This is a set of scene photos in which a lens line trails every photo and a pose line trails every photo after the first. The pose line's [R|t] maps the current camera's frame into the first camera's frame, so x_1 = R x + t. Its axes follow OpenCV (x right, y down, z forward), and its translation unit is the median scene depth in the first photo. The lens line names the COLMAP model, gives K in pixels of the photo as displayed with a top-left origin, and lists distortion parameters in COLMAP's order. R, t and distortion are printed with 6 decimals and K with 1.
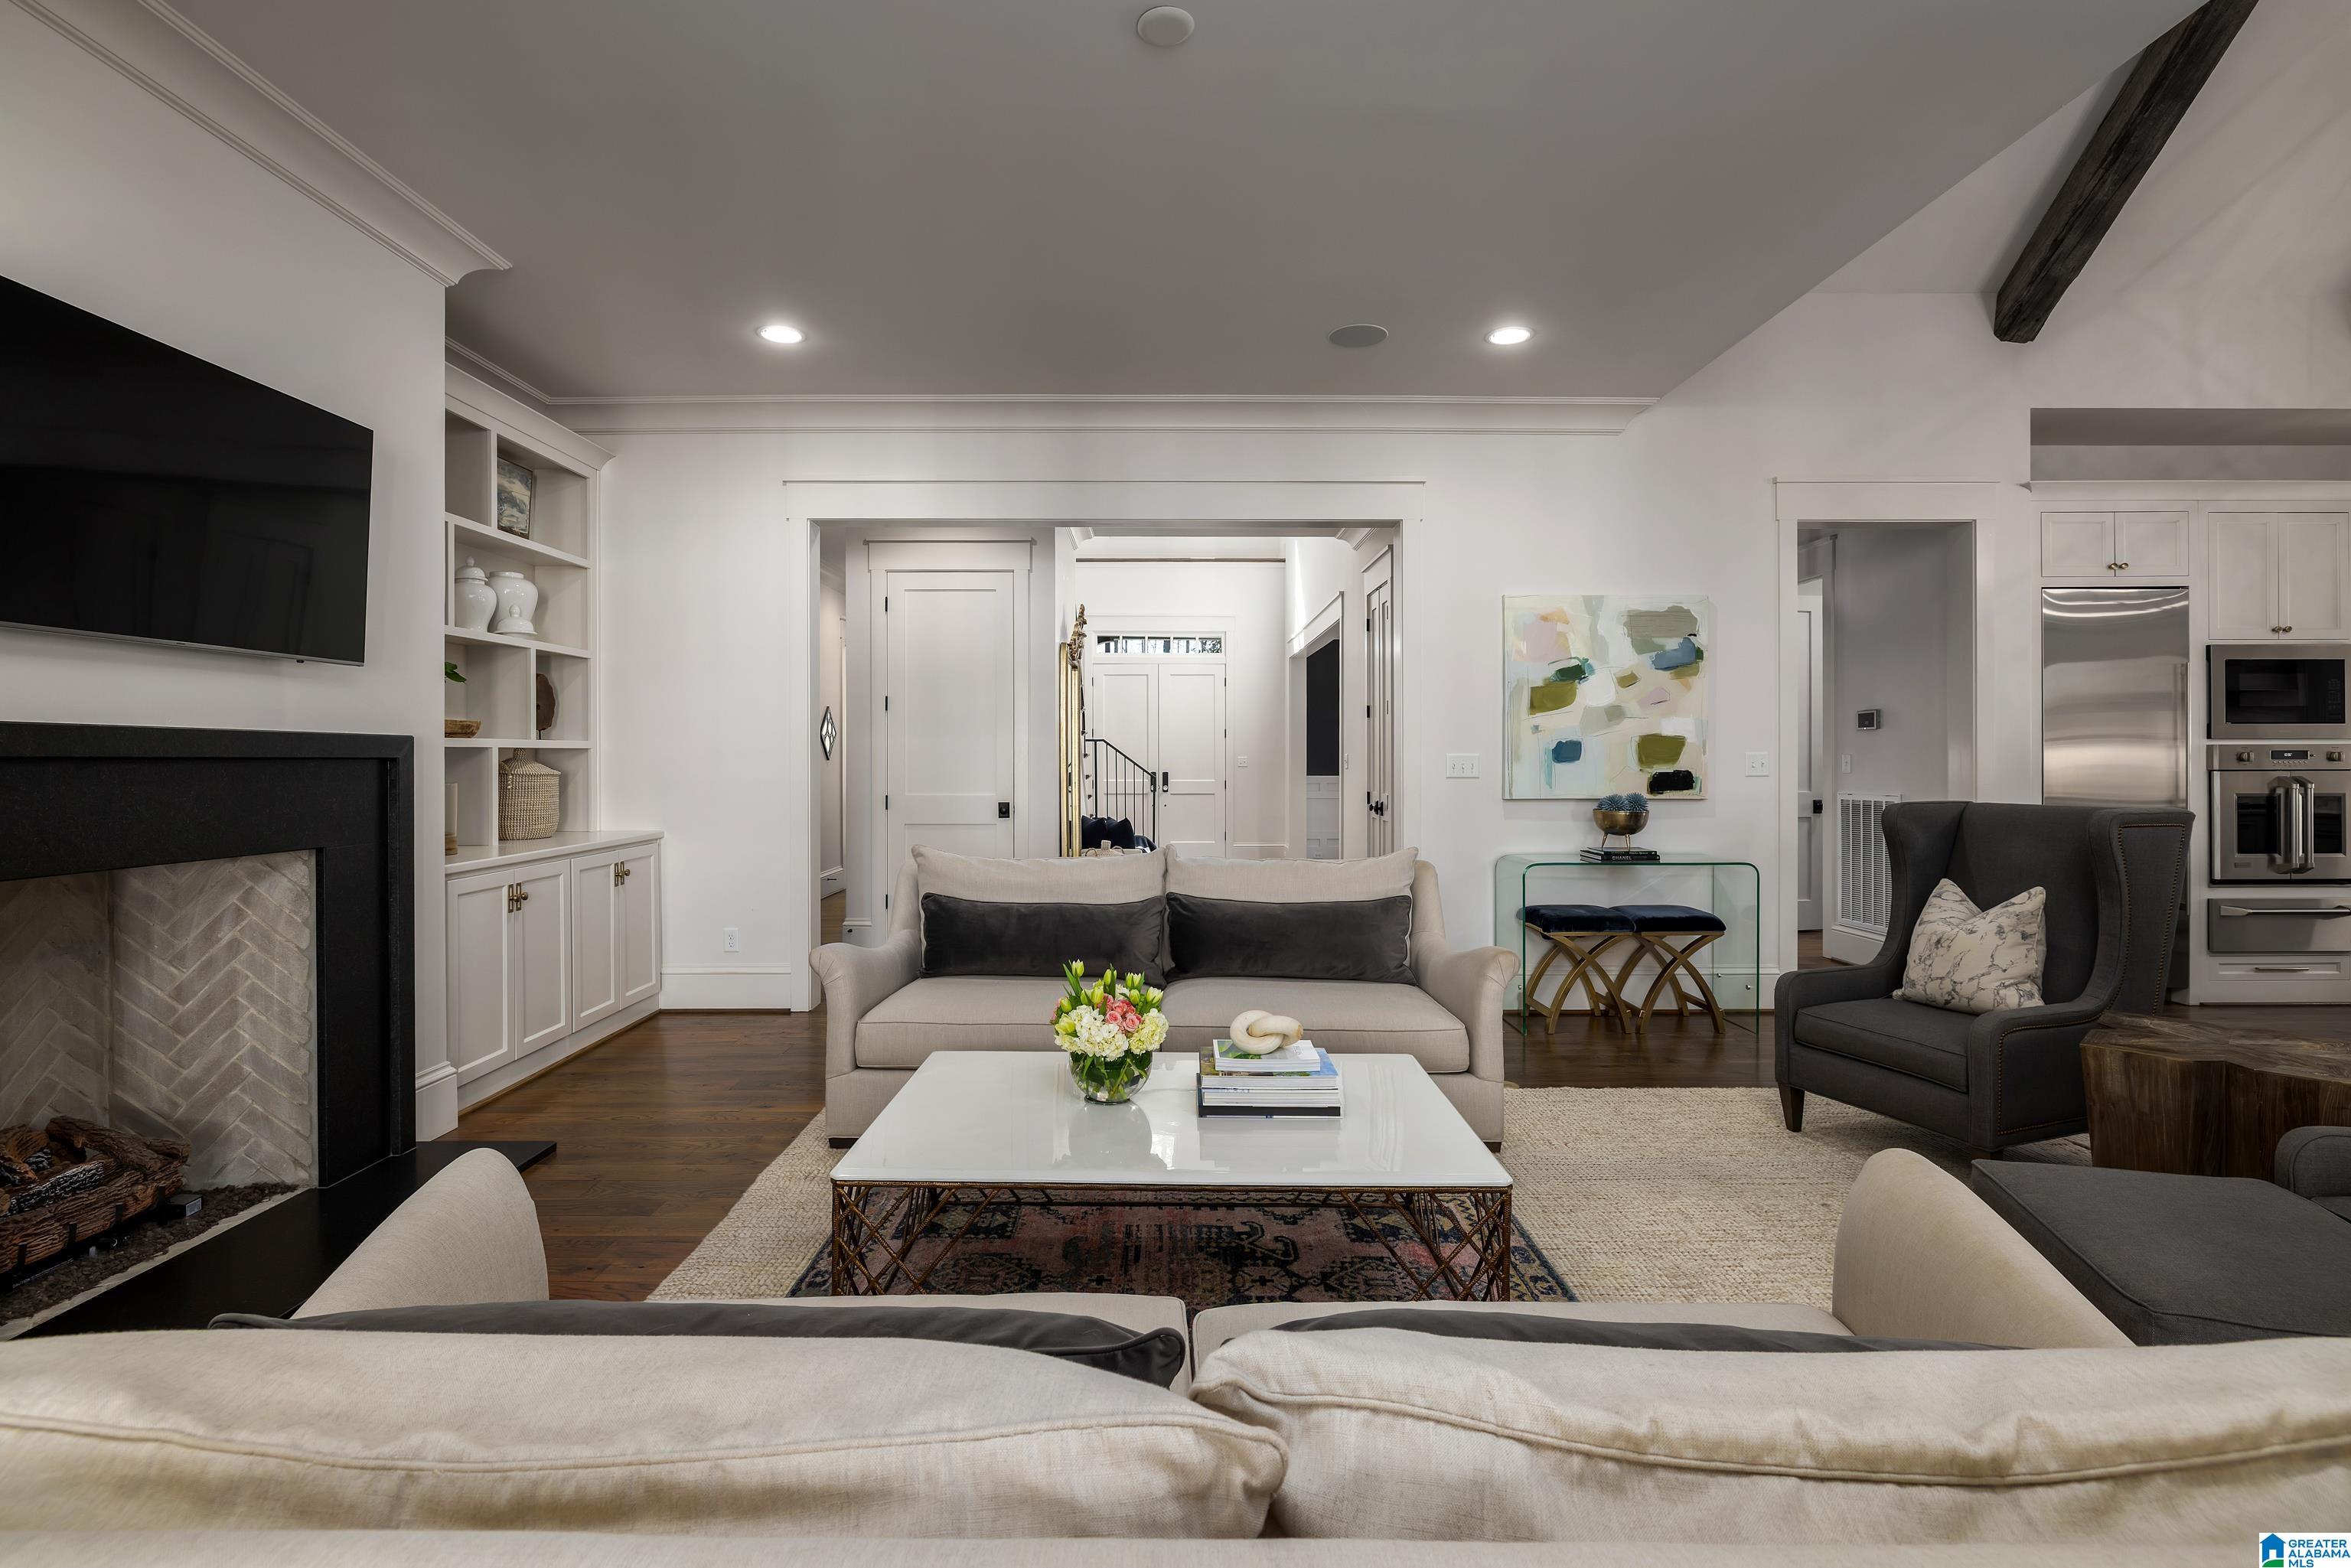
lens RADIAL K [[1141.8, 0, 1142.2], [0, 1141.8, 770.7], [0, 0, 1]] dist [0.002757, 0.001627]
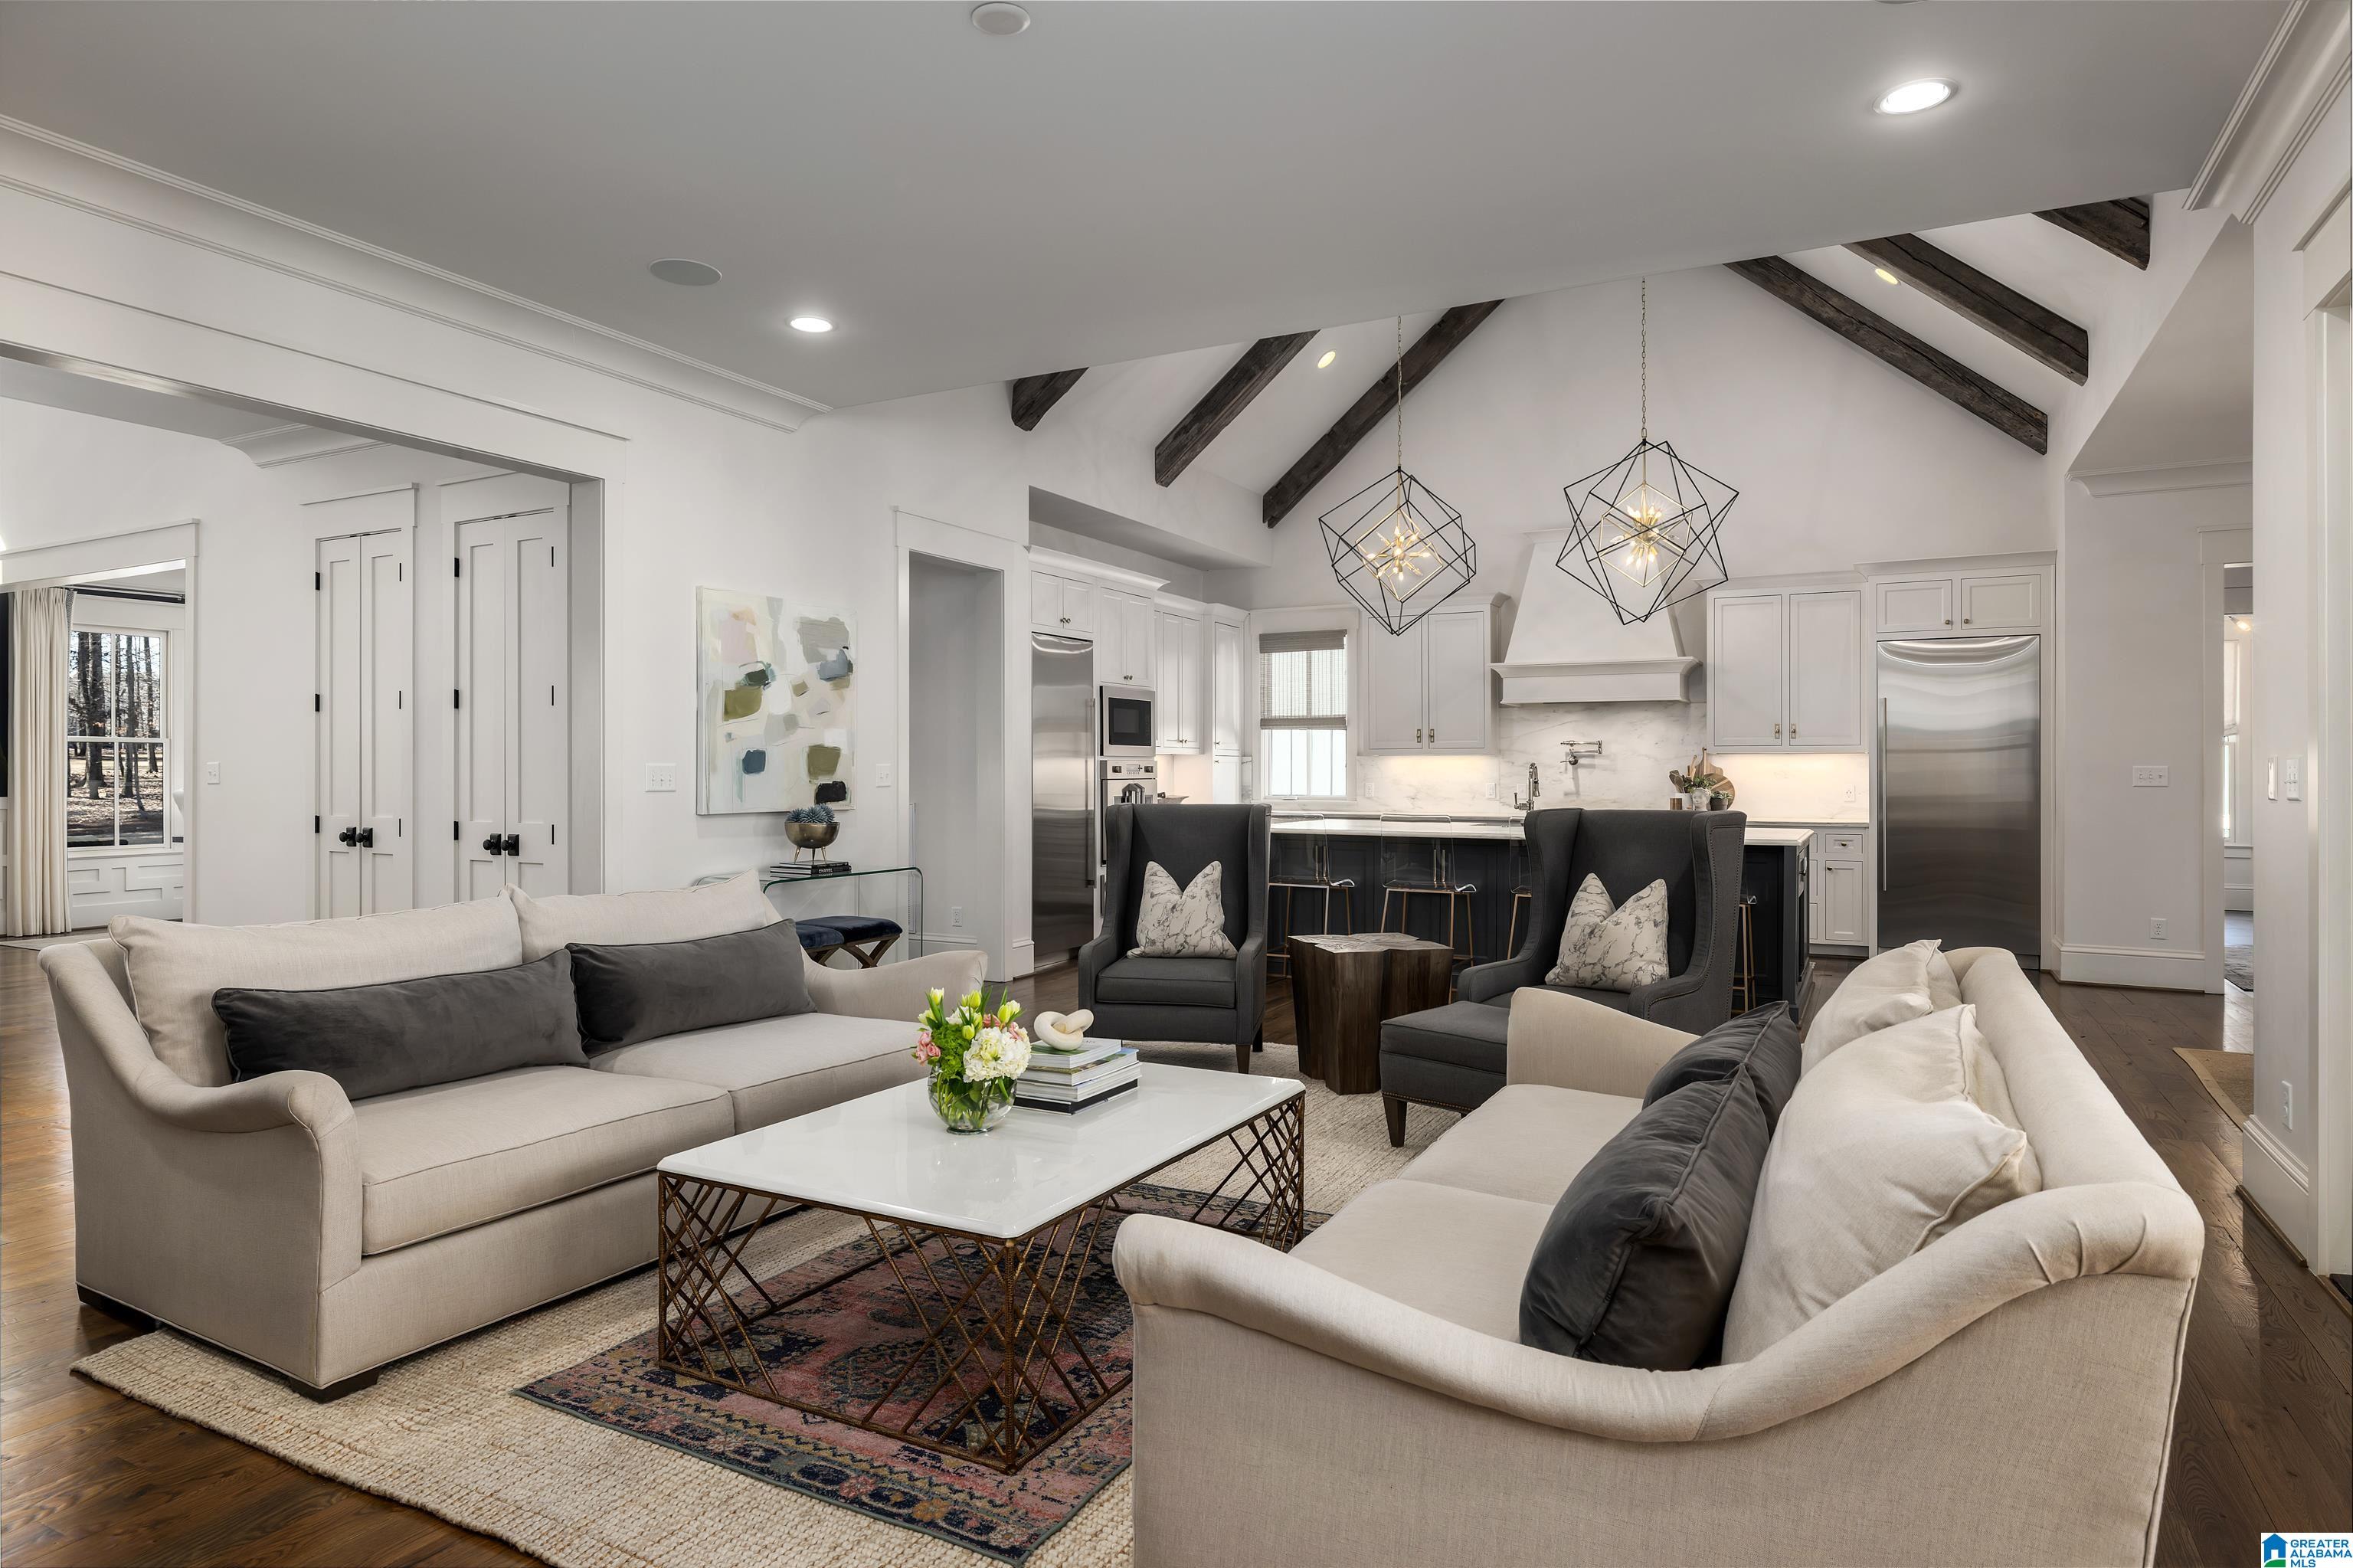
lens RADIAL K [[1474.1, 0, 1176.5], [0, 1474.1, 784.0], [0, 0, 1]] dist [0.021542, 0.000234]
pose [[0.426712, -0.006995, 0.904360, -0.576537], [0.008076, 0.999960, 0.003924, -0.000698], [-0.904351, 0.005629, 0.426751, 0.176371]]
